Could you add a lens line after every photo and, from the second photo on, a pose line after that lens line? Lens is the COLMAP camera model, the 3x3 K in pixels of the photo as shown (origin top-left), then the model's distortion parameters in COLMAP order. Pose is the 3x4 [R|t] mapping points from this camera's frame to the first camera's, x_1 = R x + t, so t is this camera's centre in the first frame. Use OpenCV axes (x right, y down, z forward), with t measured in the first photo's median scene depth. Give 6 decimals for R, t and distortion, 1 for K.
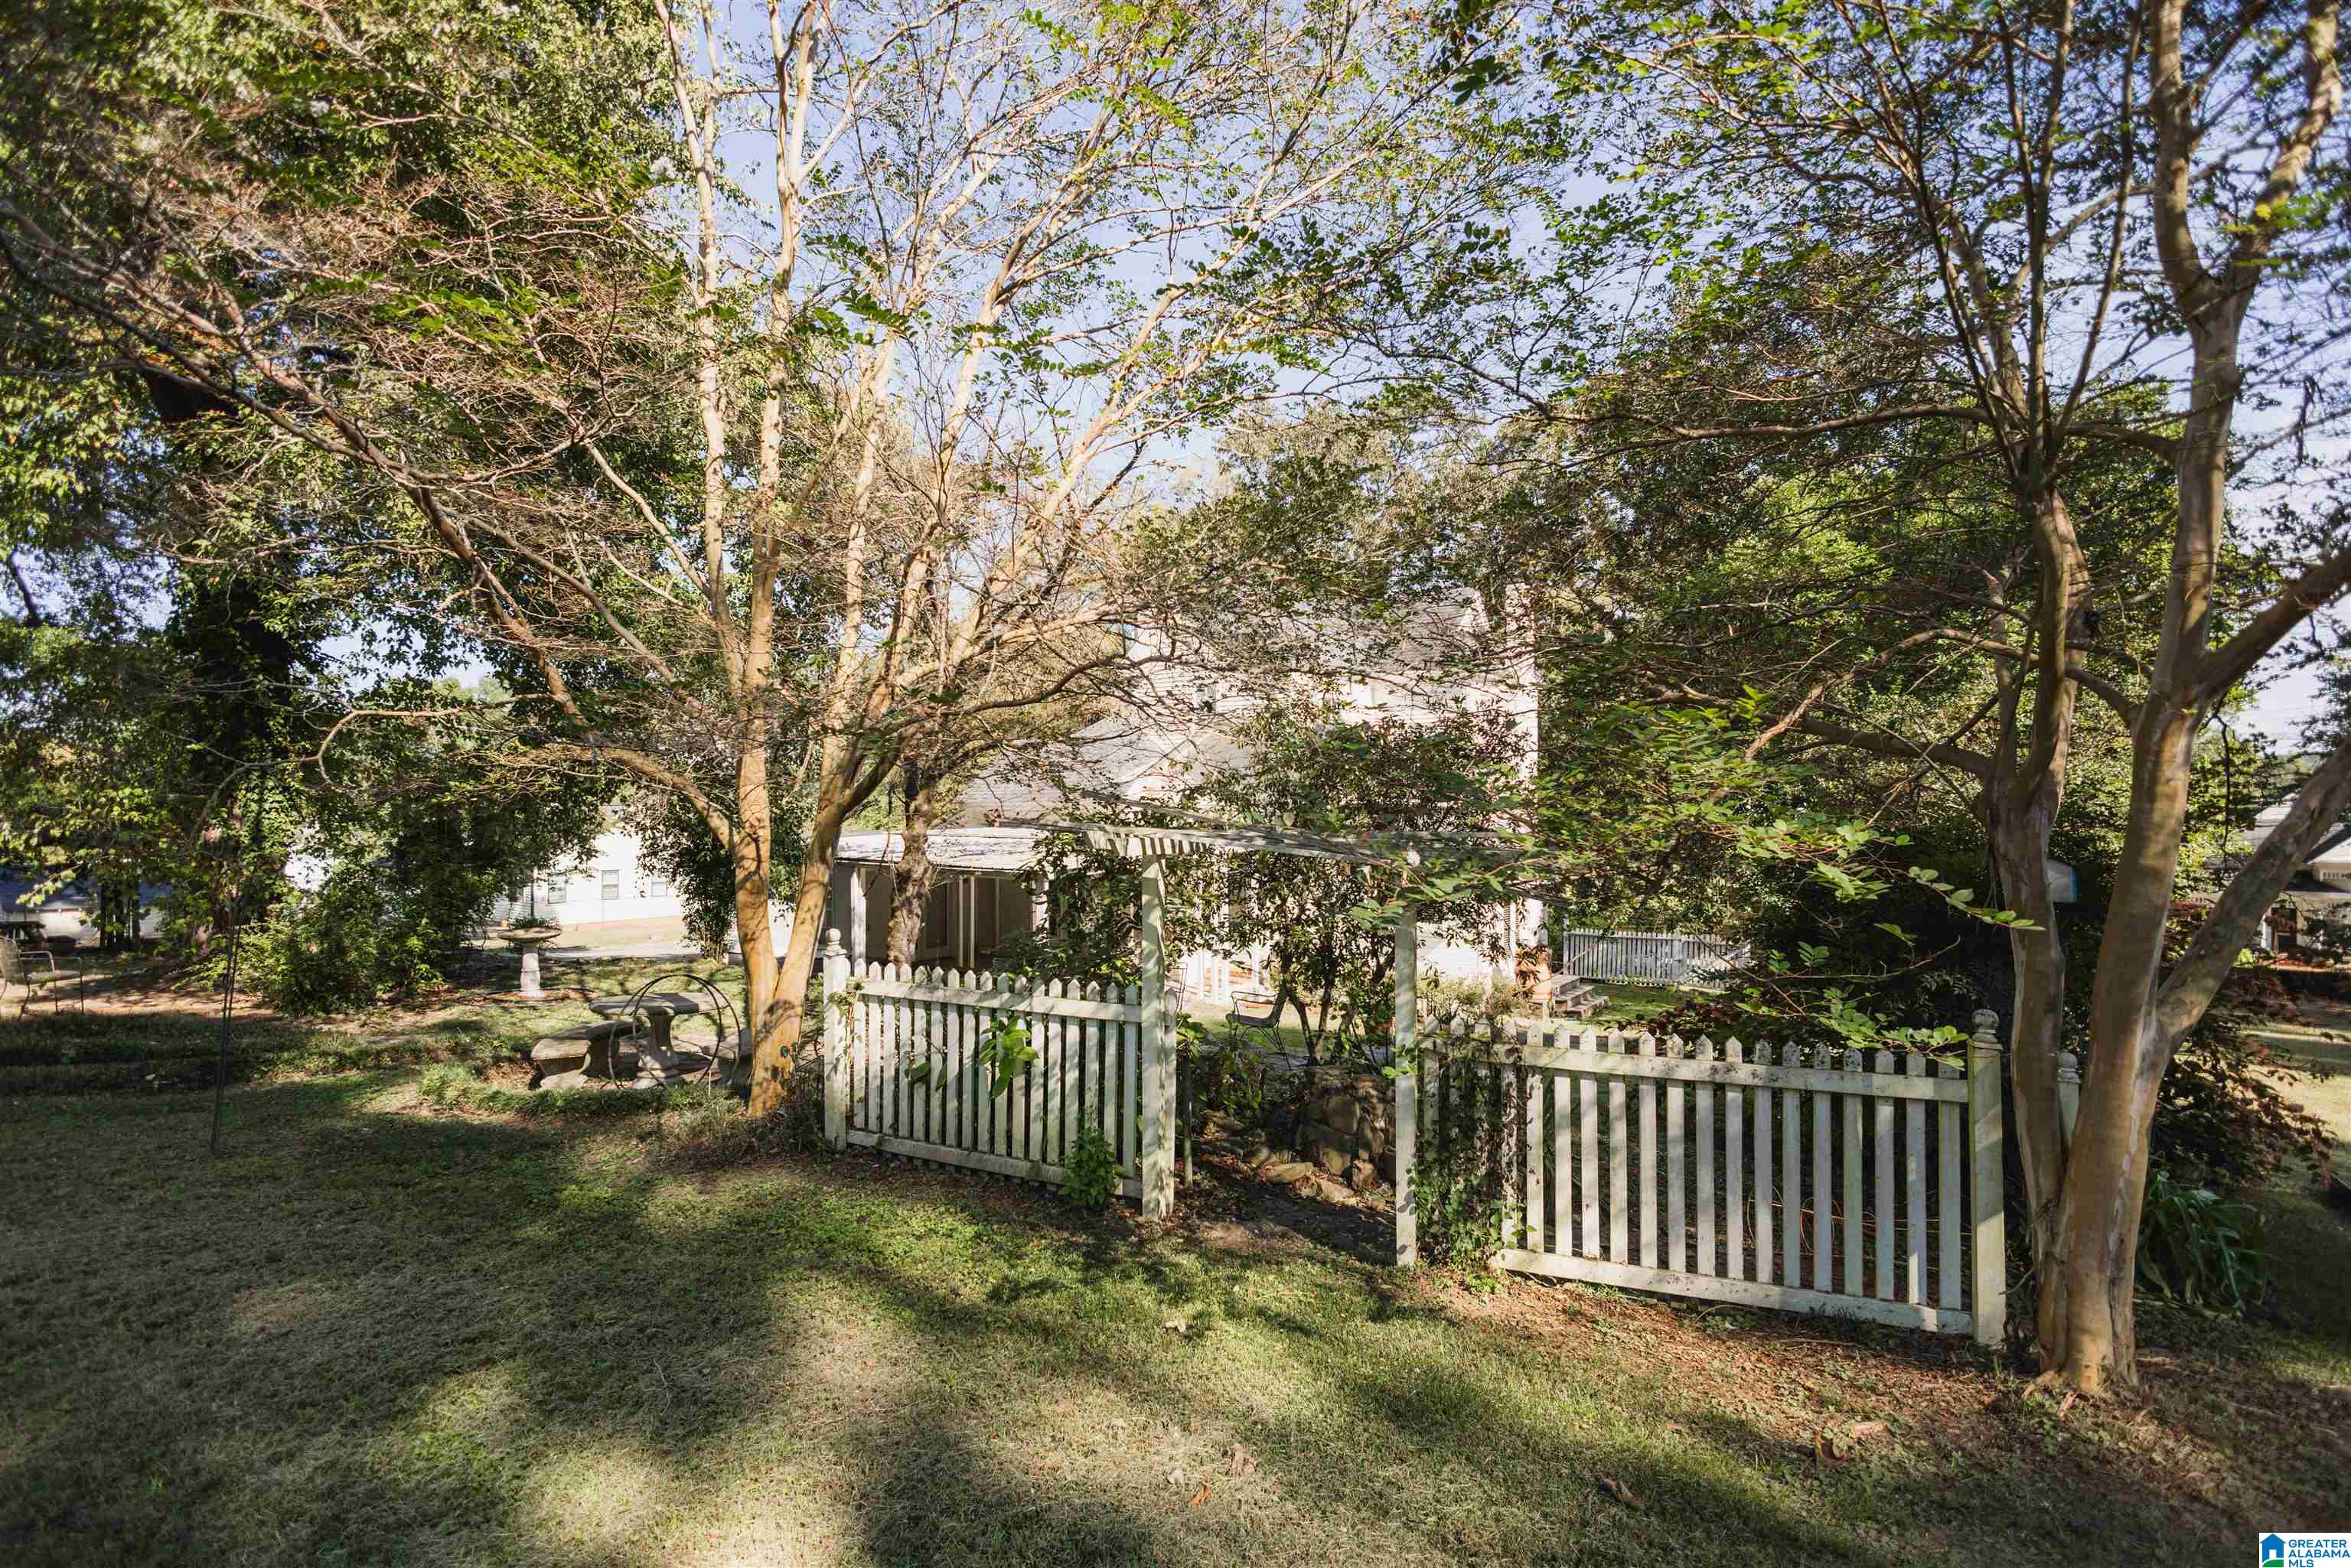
lens RADIAL K [[1066.3, 0, 1173.8], [0, 1066.3, 796.9], [0, 0, 1]] dist [0.014634, -0.005675]
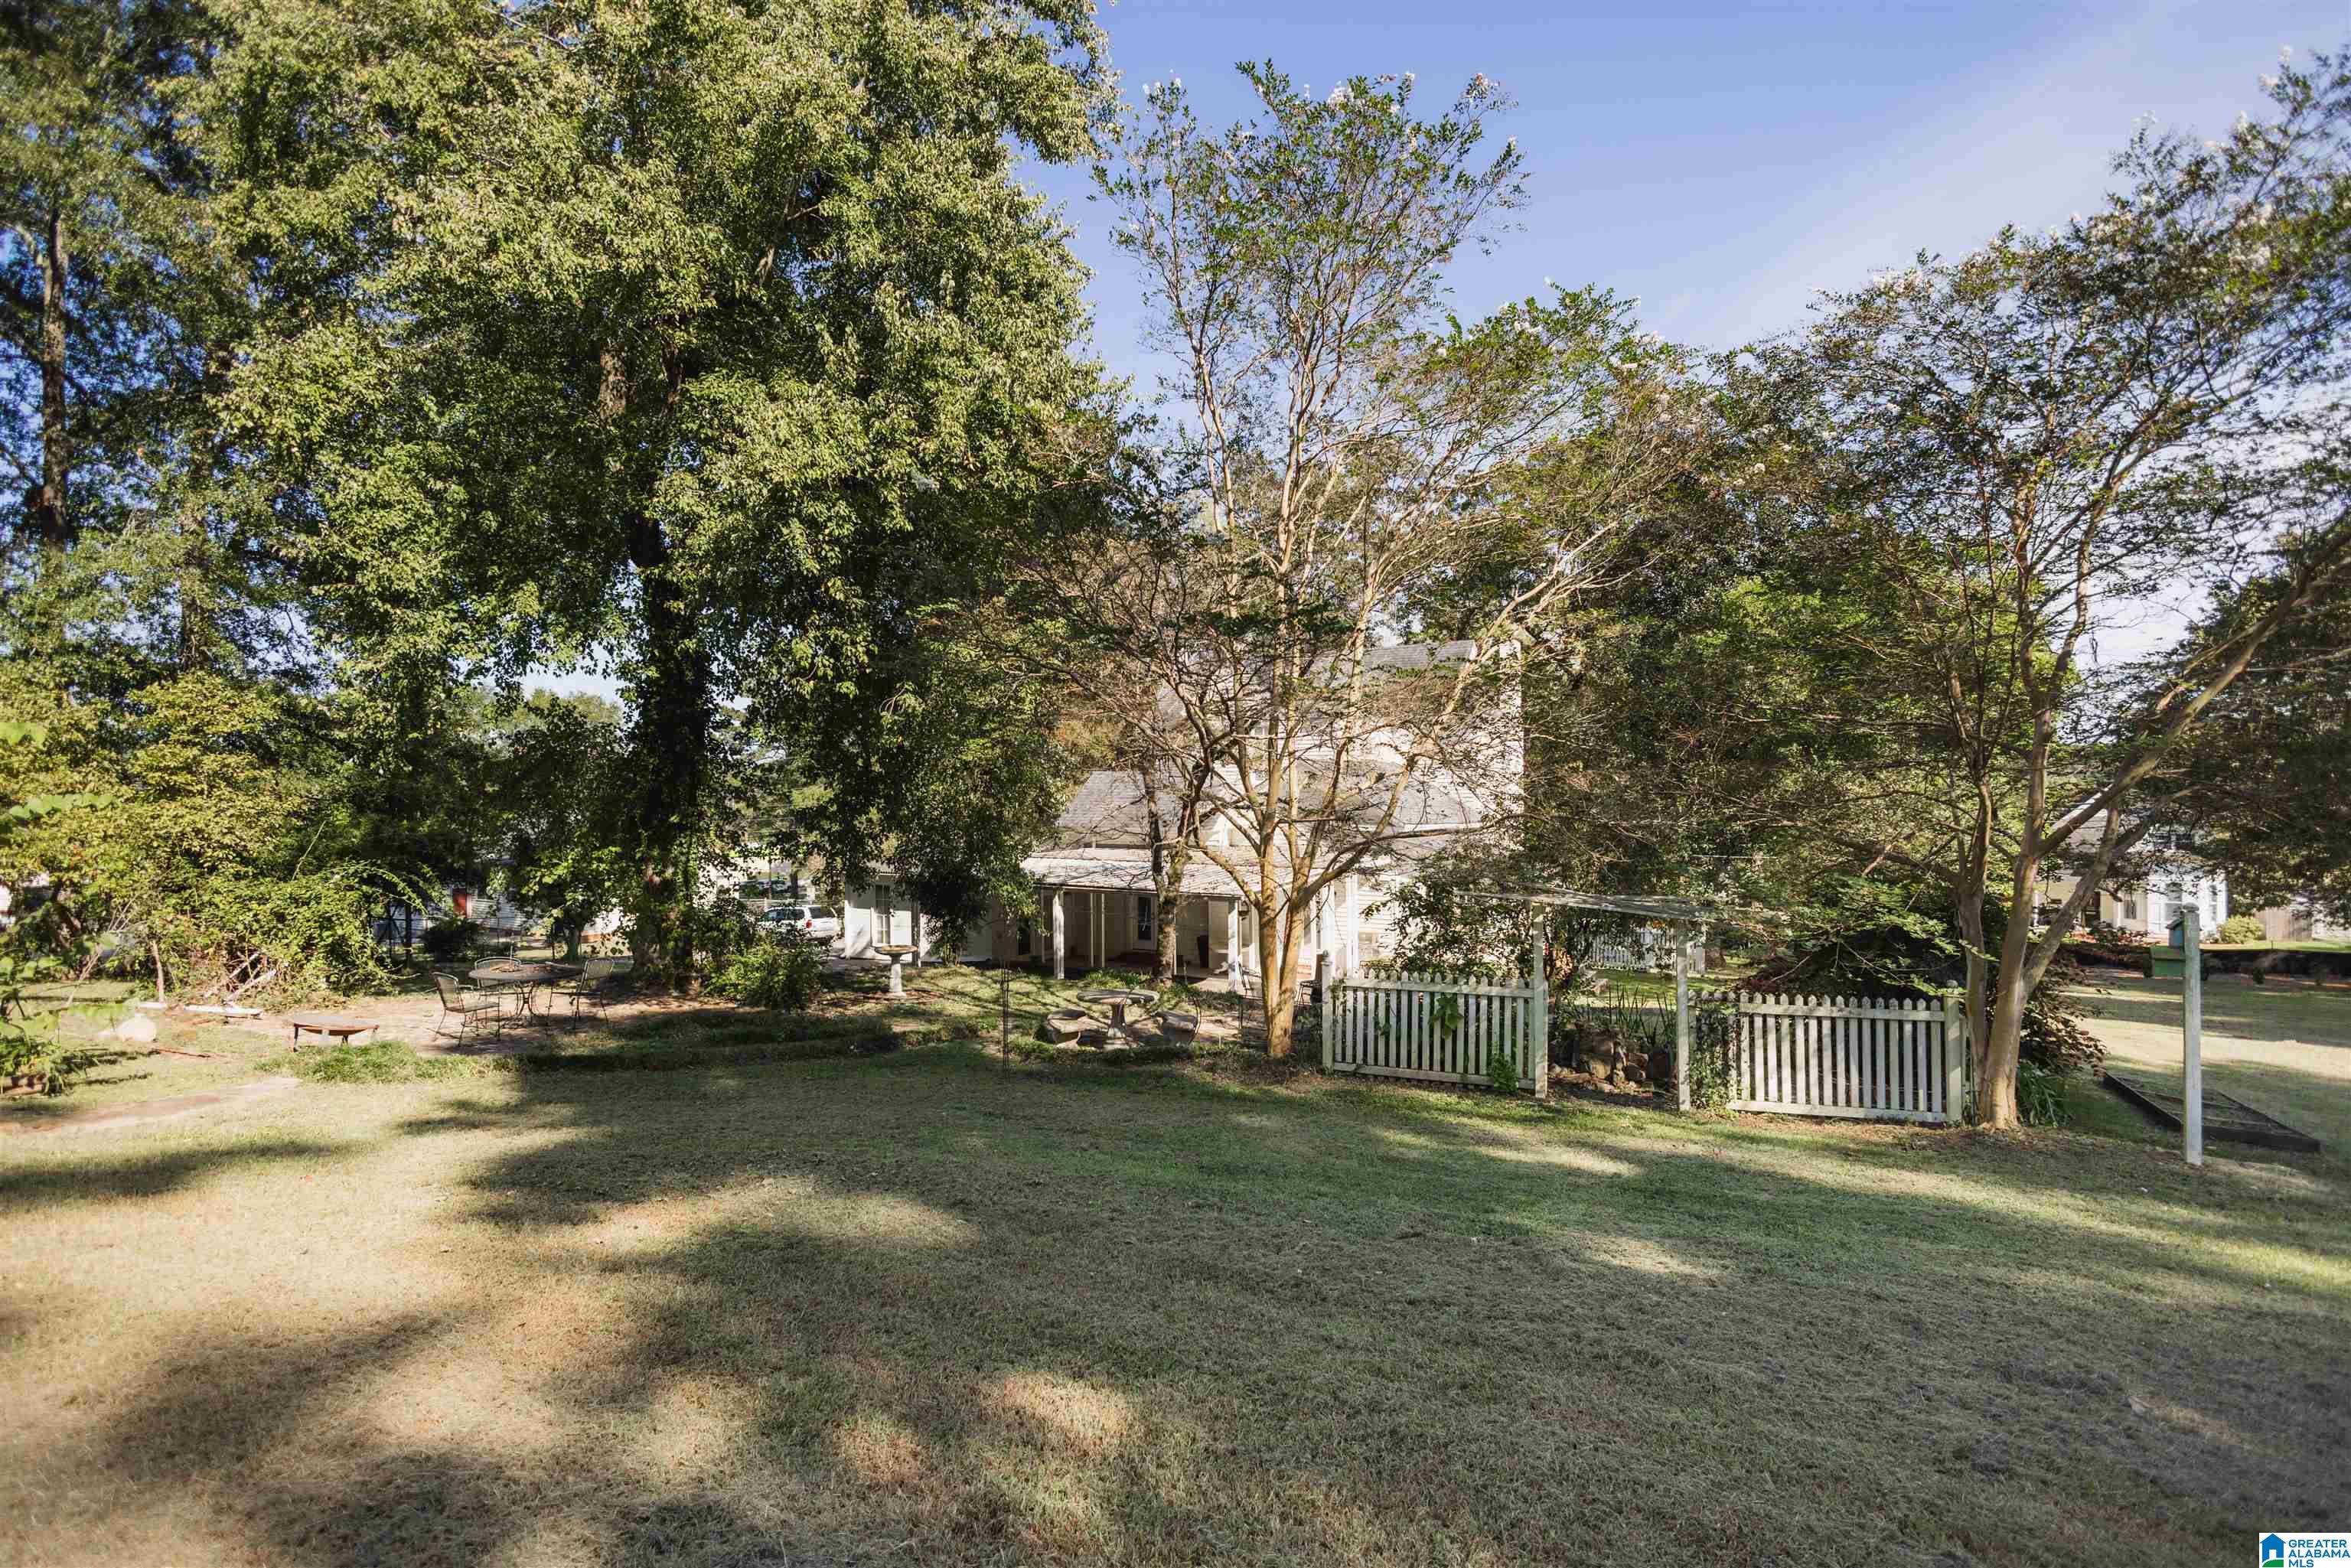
lens RADIAL K [[1066.3, 0, 1180.0], [0, 1066.3, 780.8], [0, 0, 1]] dist [0.014634, -0.005675]
pose [[0.995723, -0.002489, 0.092351, -0.964623], [0.003434, 0.999943, -0.010072, -0.185849], [-0.092321, 0.010346, 0.995676, -1.001272]]
